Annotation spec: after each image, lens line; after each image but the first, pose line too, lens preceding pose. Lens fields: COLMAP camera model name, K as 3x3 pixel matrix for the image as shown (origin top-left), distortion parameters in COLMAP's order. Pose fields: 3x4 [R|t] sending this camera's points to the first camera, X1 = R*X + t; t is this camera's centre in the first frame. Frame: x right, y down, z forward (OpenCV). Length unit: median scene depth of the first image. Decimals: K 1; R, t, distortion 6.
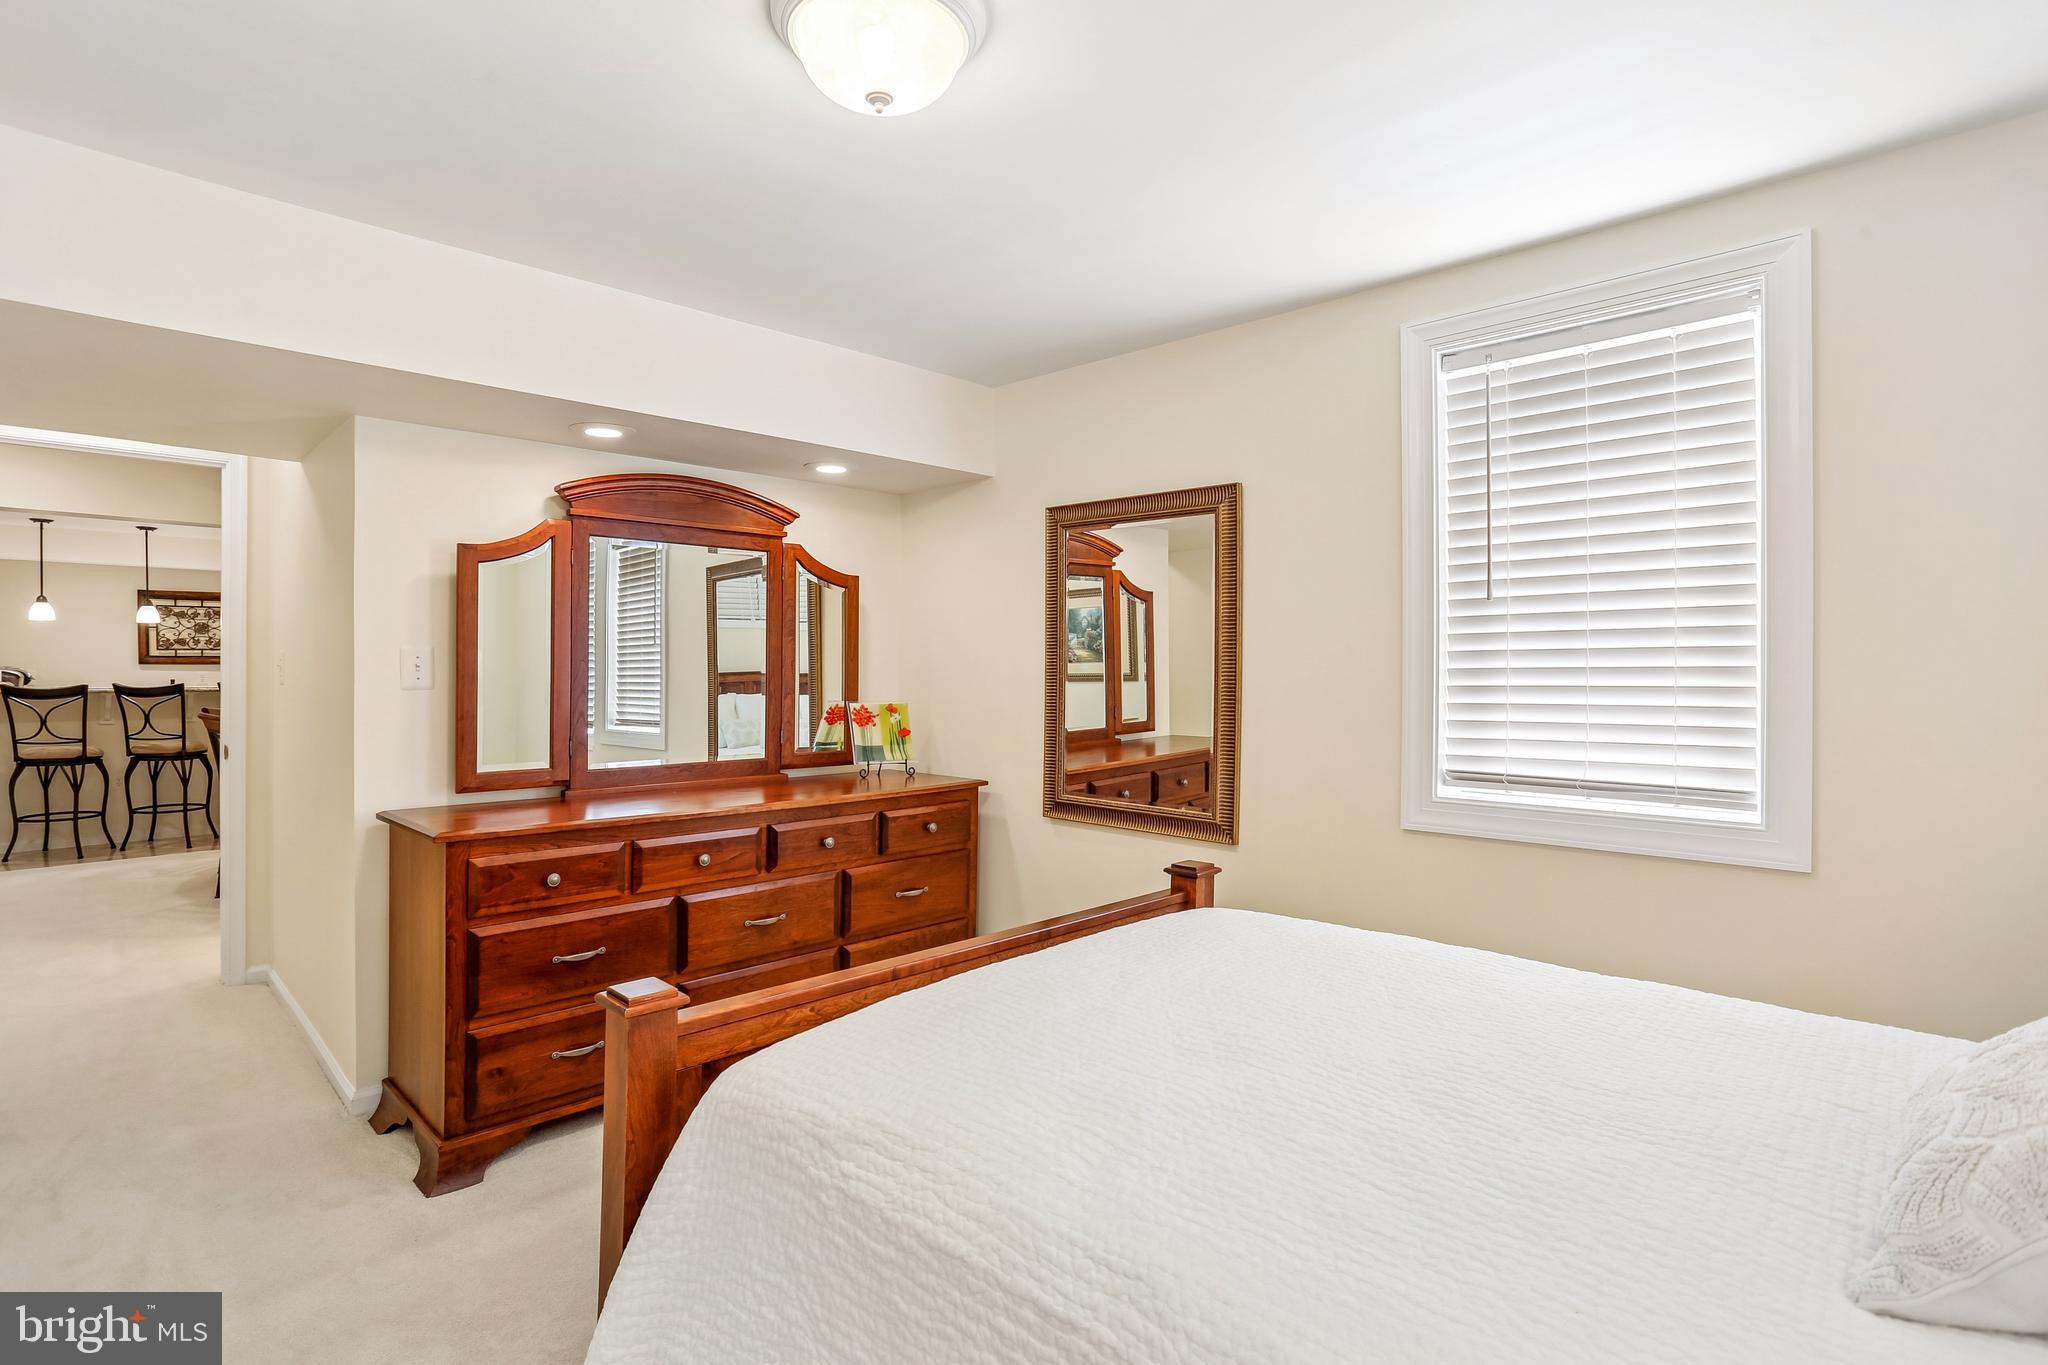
lens RADIAL K [[1009.6, 0, 1008.9], [0, 1009.6, 638.6], [0, 0, 1]] dist [-0.002647, 0.000155]
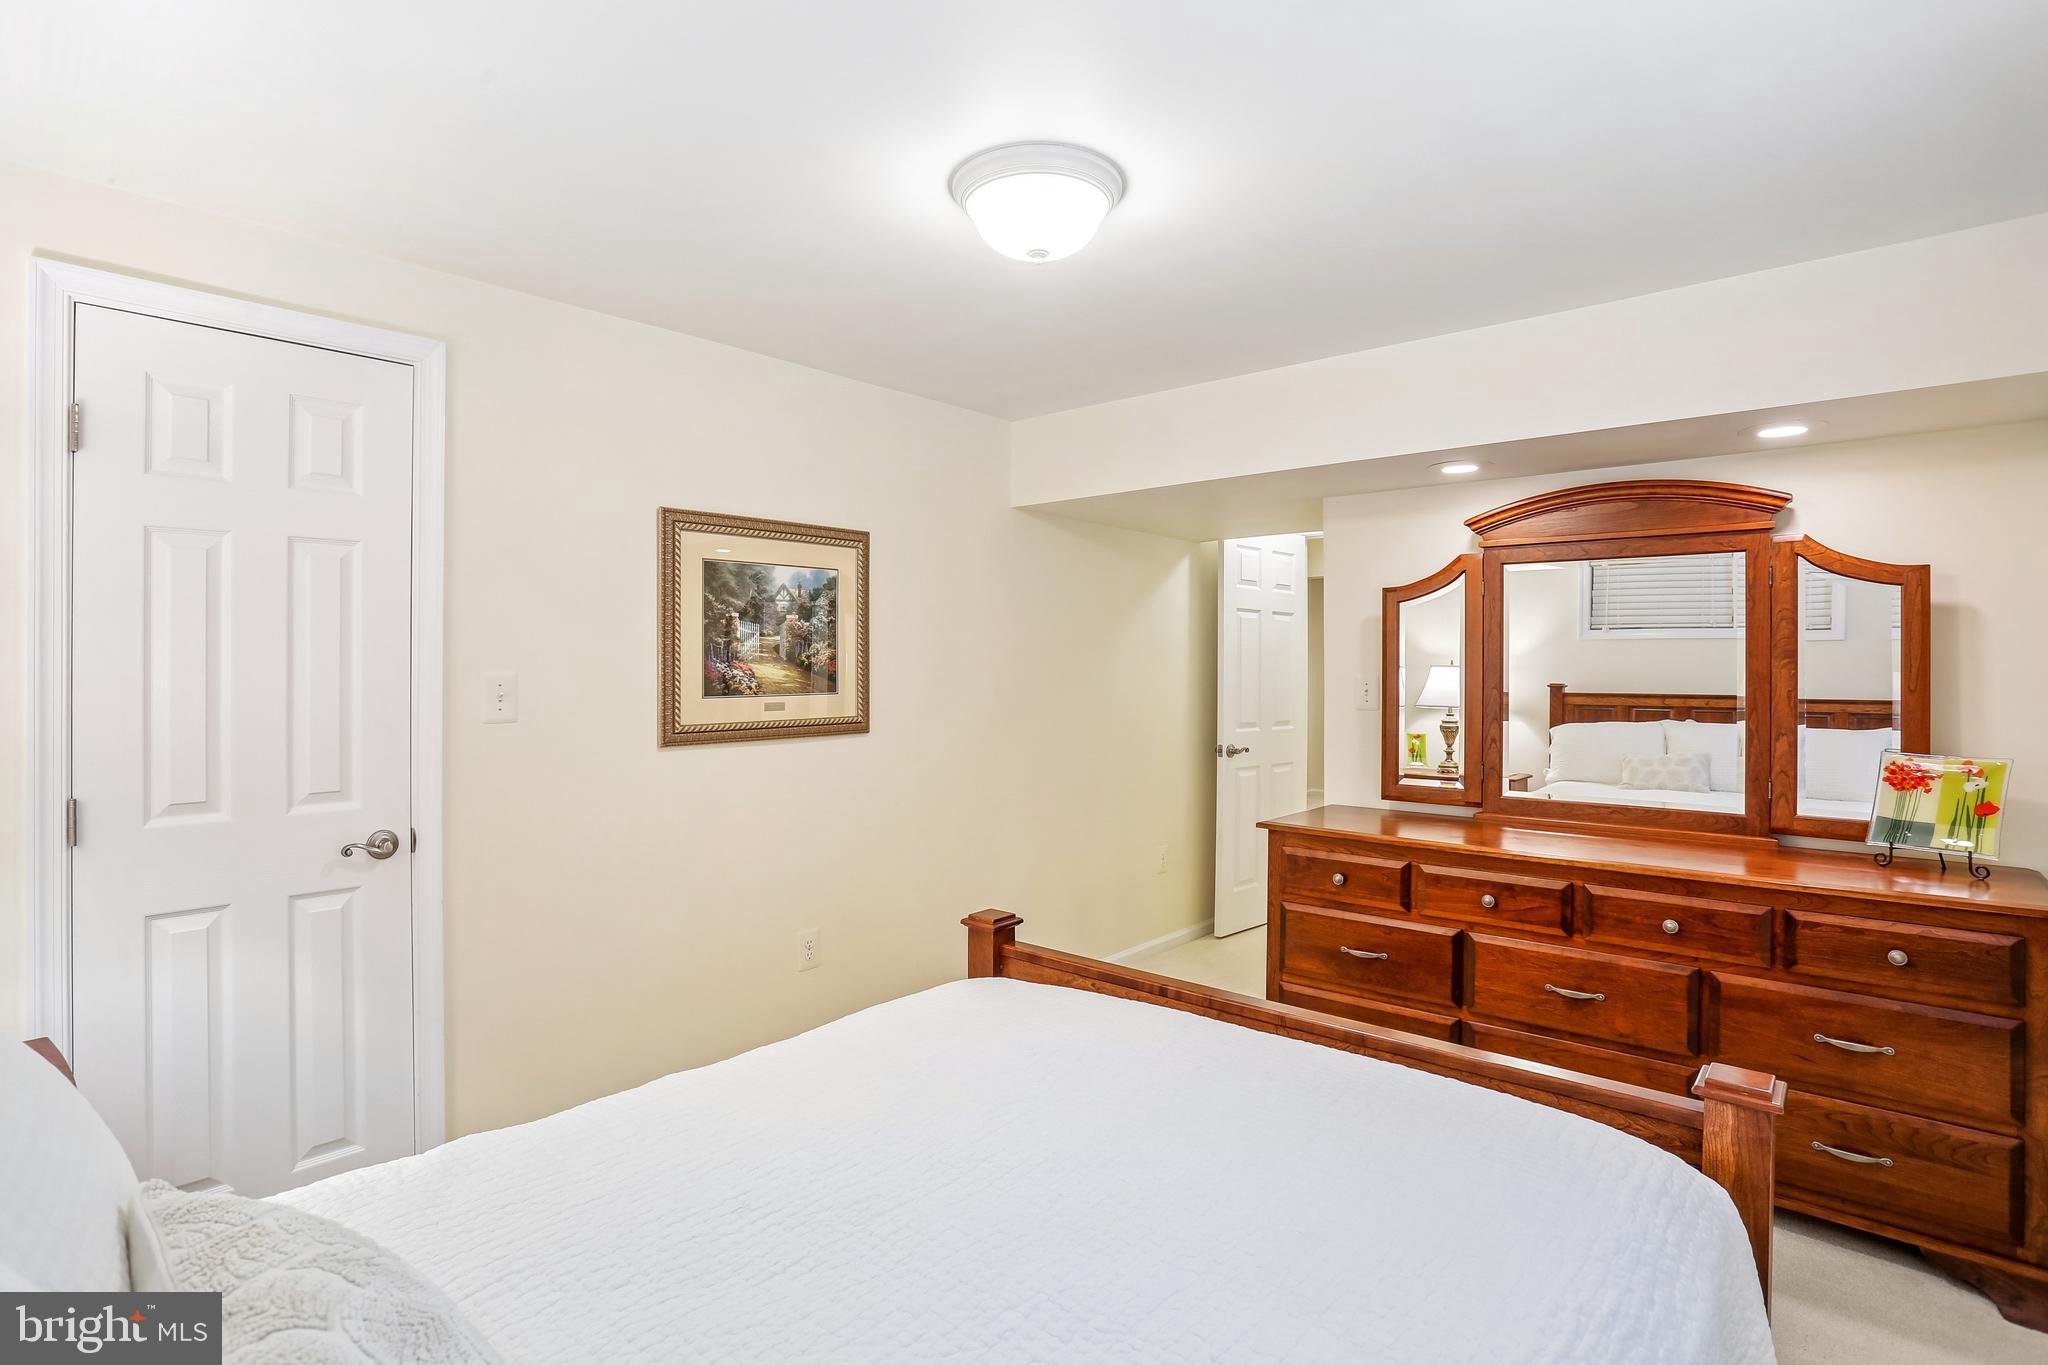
lens RADIAL K [[1009.6, 0, 1008.9], [0, 1009.6, 638.6], [0, 0, 1]] dist [-0.002647, 0.000155]
pose [[0.118676, -0.032348, -0.992406, 0.570775], [0.023477, 0.999281, -0.029765, -0.009919], [0.992655, -0.019766, 0.119350, 0.422437]]
